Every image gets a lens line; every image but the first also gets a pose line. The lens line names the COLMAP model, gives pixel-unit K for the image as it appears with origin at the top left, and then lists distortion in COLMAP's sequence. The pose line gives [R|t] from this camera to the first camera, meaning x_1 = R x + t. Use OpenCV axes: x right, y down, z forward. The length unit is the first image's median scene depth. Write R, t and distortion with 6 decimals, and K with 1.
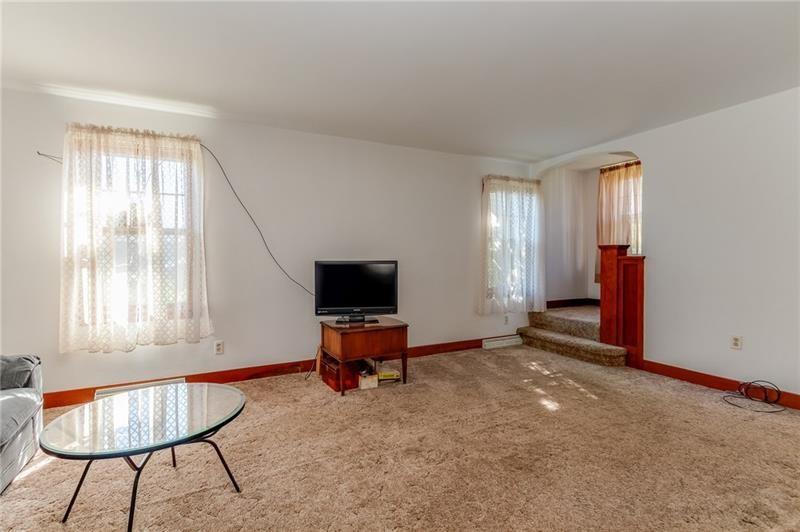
lens RADIAL K [[377.6, 0, 387.4], [0, 377.6, 263.7], [0, 0, 1]] dist [0.001232, 0.000036]
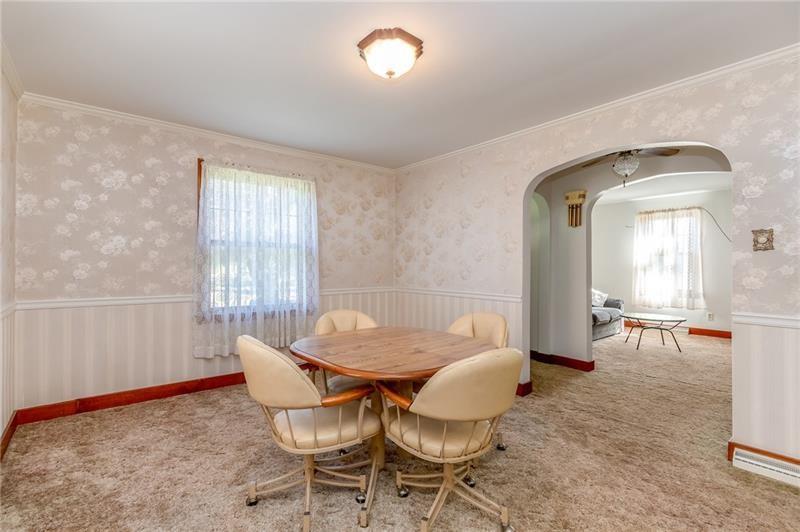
lens RADIAL K [[377.6, 0, 387.4], [0, 377.6, 263.7], [0, 0, 1]] dist [0.001232, 0.000036]
pose [[0.212755, 0.001175, -0.977105, 1.124302], [-0.028648, 0.999577, -0.005036, 0.023839], [0.976686, 0.029063, 0.212699, -1.022374]]
